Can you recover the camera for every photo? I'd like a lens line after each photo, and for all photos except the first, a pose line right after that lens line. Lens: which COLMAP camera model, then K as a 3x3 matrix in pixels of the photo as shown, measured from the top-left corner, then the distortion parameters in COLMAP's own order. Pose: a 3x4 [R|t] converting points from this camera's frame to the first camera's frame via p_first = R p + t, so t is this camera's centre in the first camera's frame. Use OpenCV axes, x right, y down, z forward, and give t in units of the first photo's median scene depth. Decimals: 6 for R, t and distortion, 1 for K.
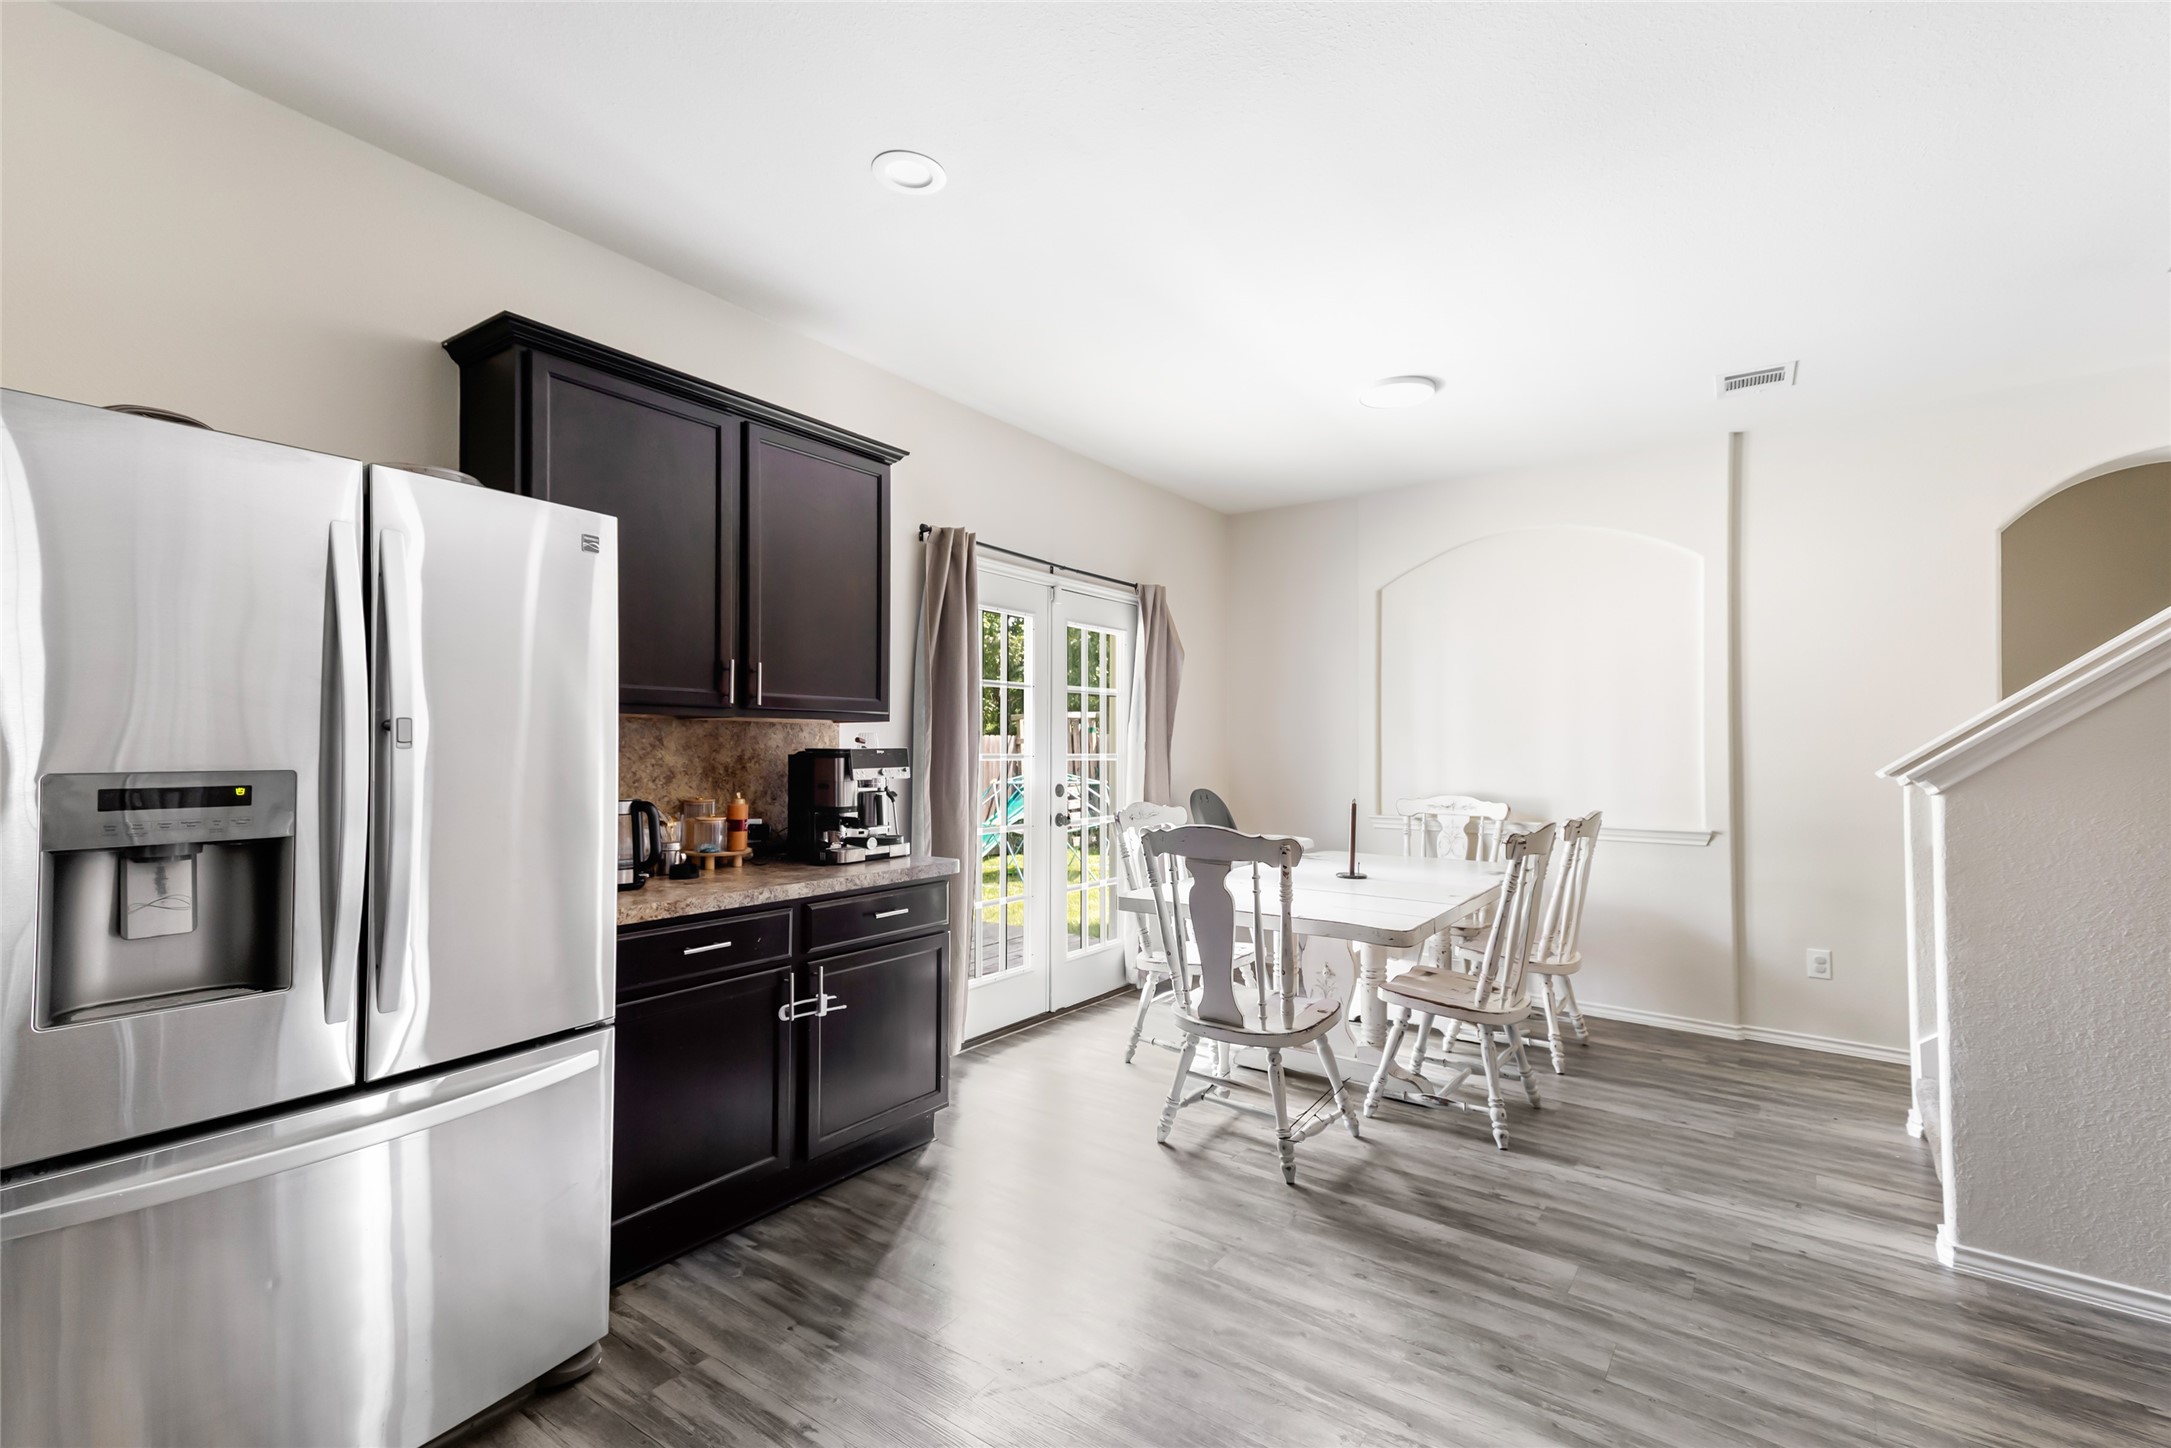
lens RADIAL K [[980.7, 0, 1096.6], [0, 980.7, 729.4], [0, 0, 1]] dist [0.043240, -0.000326]
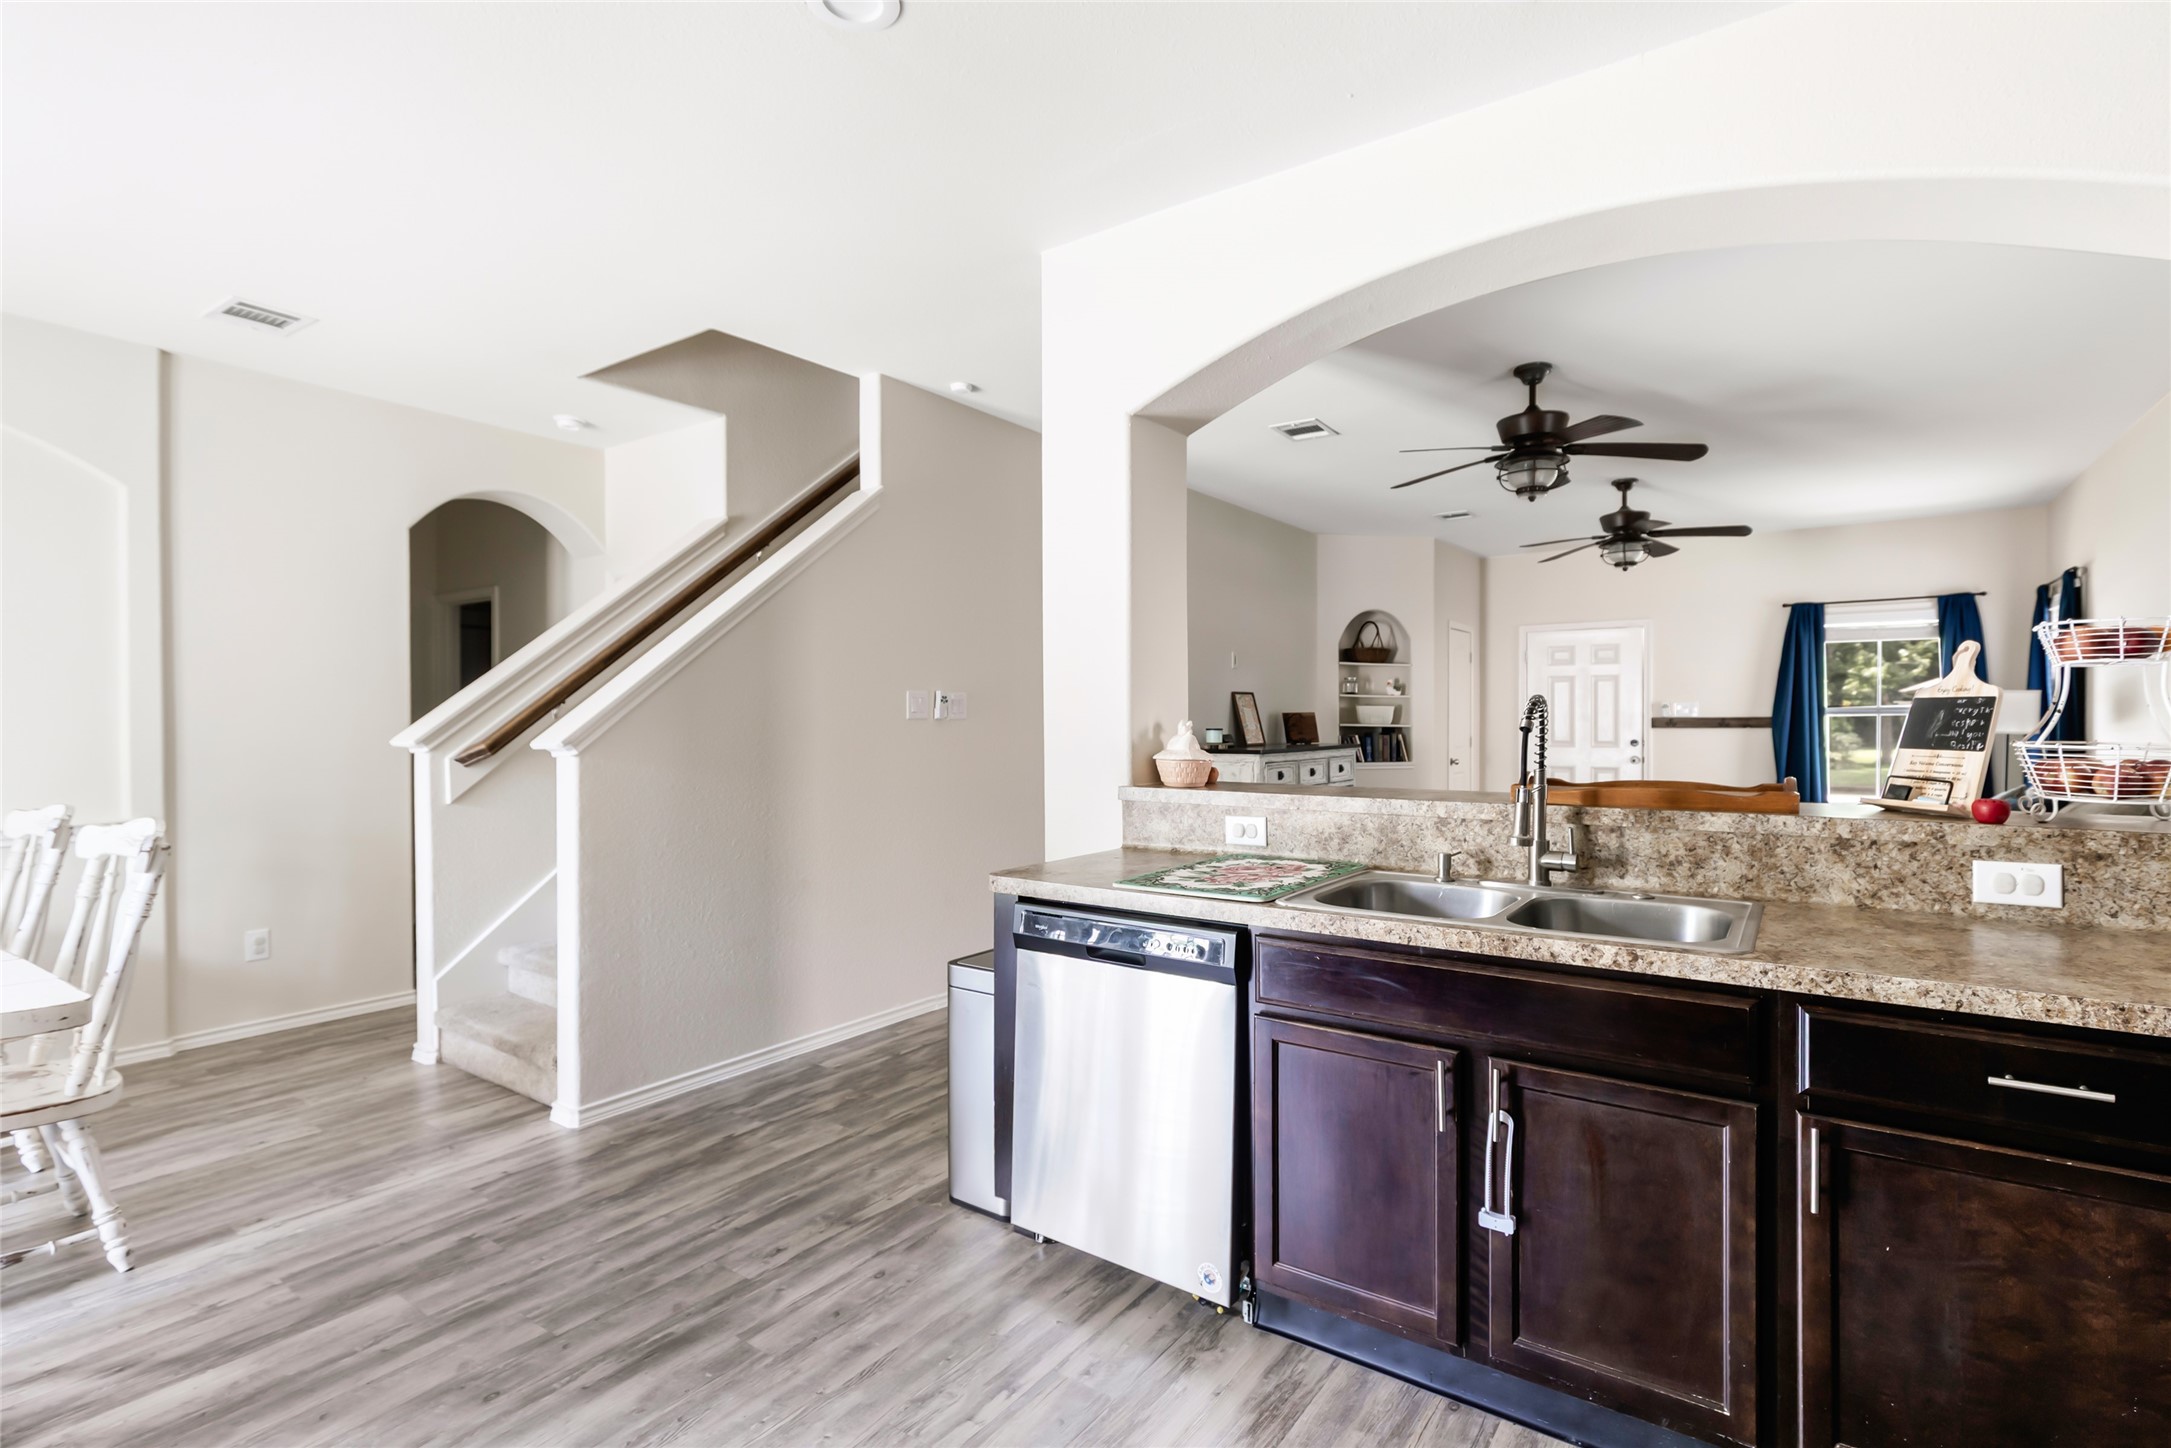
lens RADIAL K [[1004.7, 0, 1085.5], [0, 1004.7, 724.0], [0, 0, 1]] dist [0.001788, 0.000900]
pose [[-0.006809, -0.008154, 0.999944, -0.308673], [-0.017104, 0.999821, 0.008037, 0.002381], [-0.999831, -0.017049, -0.006947, 0.284901]]
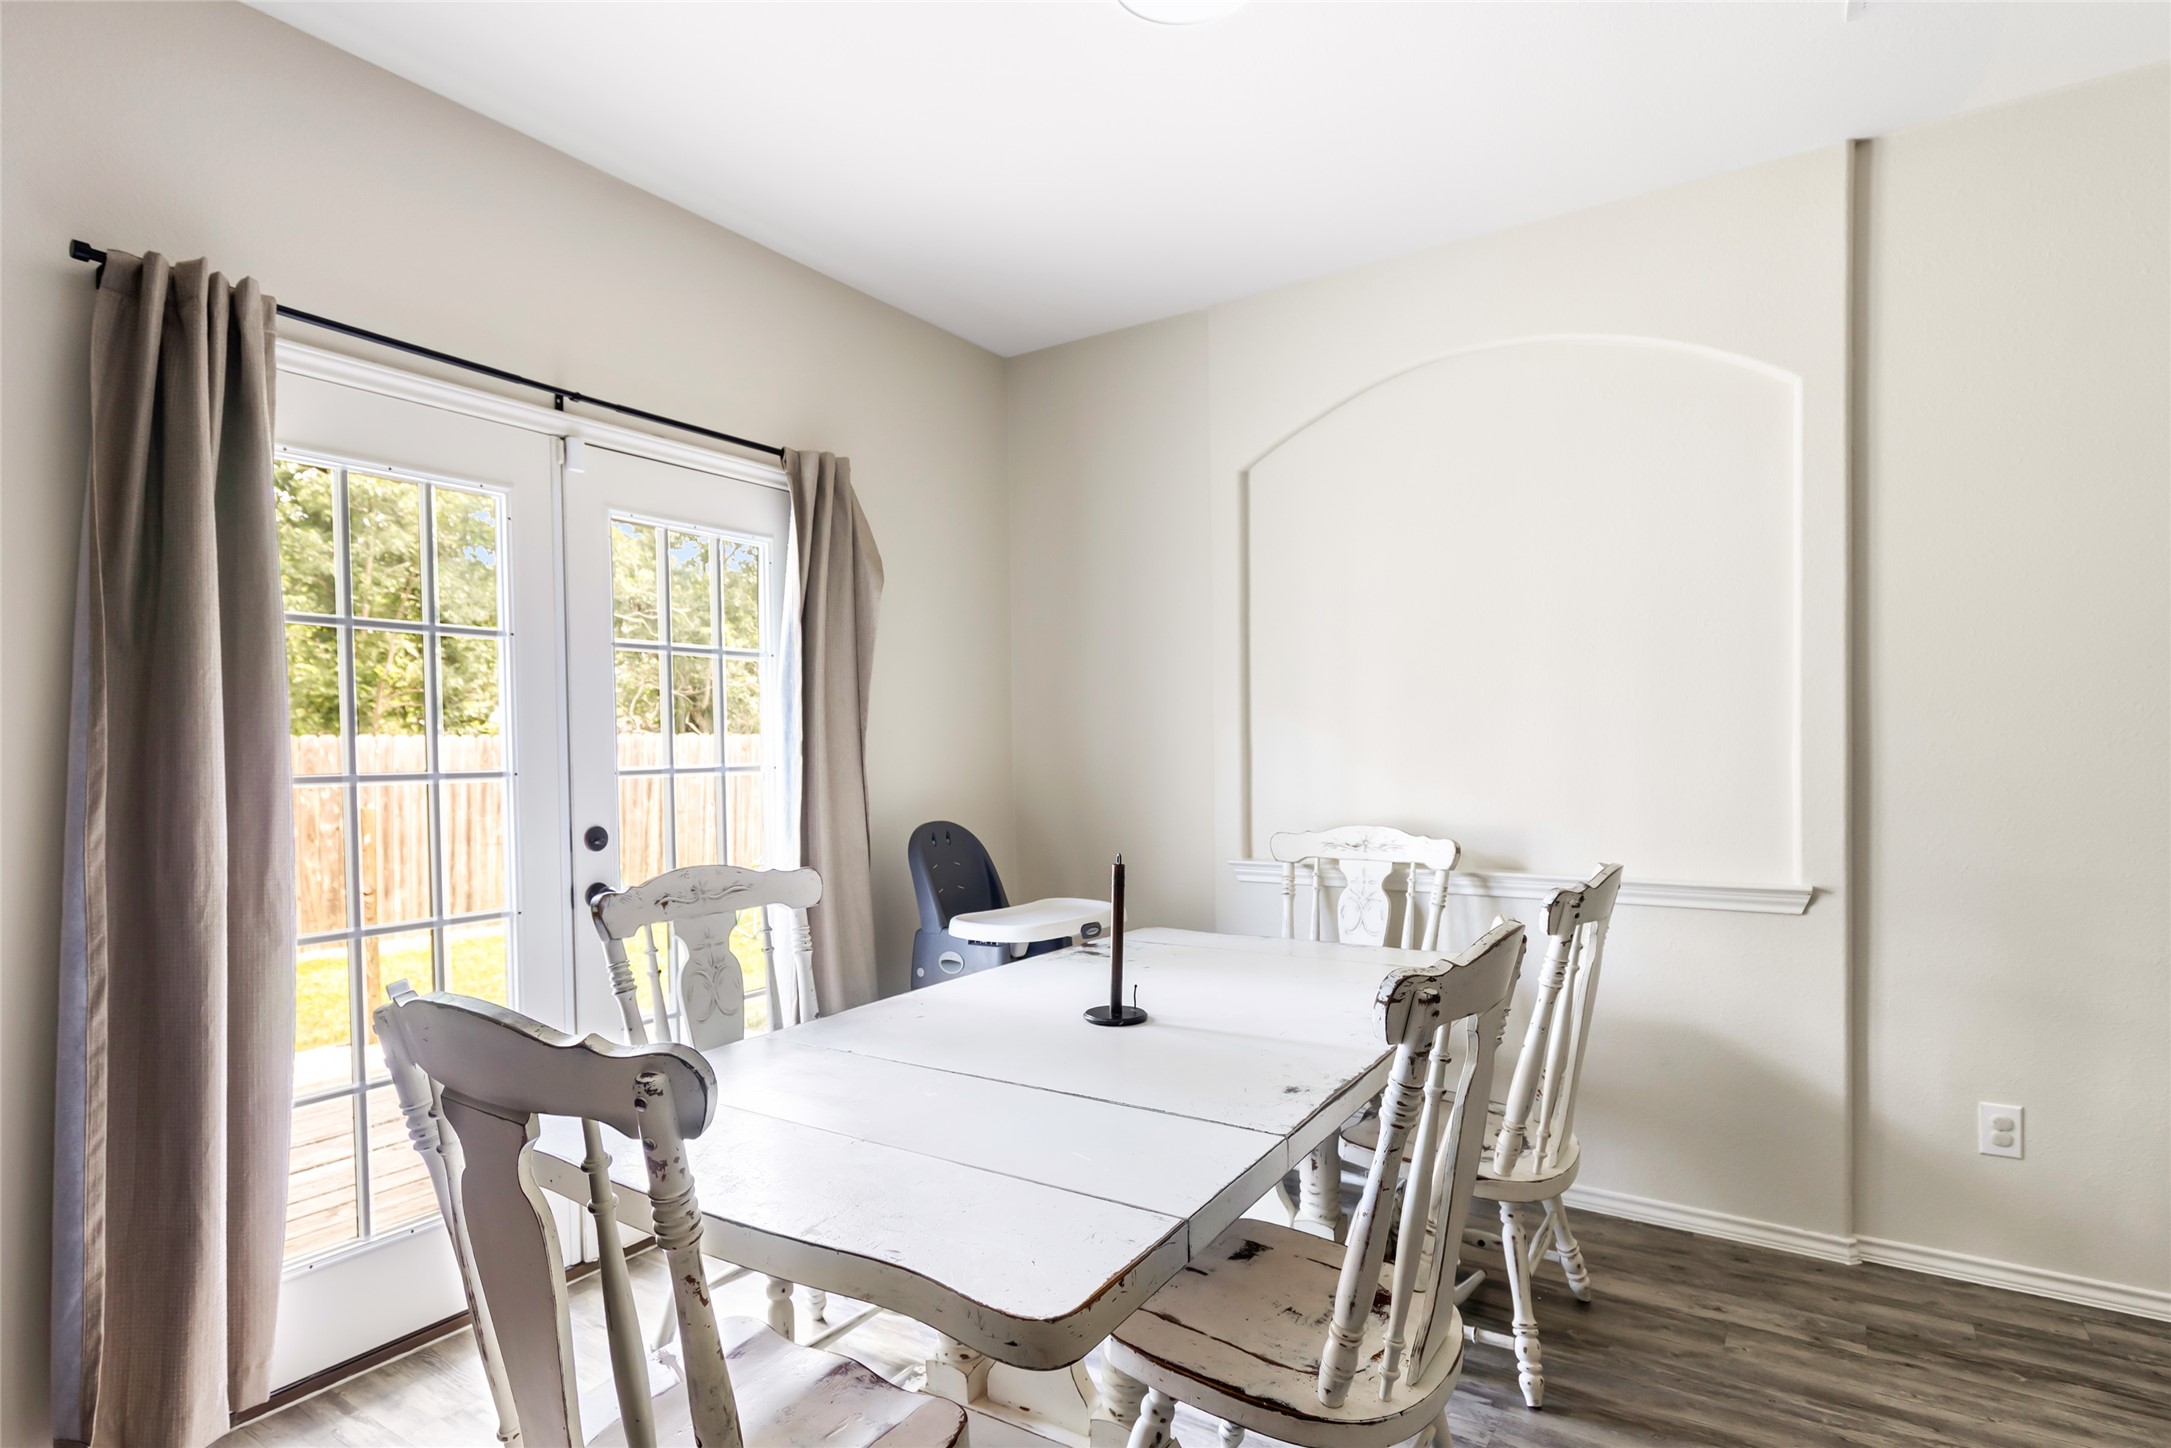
lens RADIAL K [[1124.0, 0, 1080.9], [0, 1124.0, 775.9], [0, 0, 1]] dist [-0.001470, -0.000421]
pose [[0.999187, -0.017947, 0.036107, 0.262541], [0.016301, 0.998837, 0.045376, 0.009120], [-0.036879, -0.044750, 0.998317, 0.540235]]
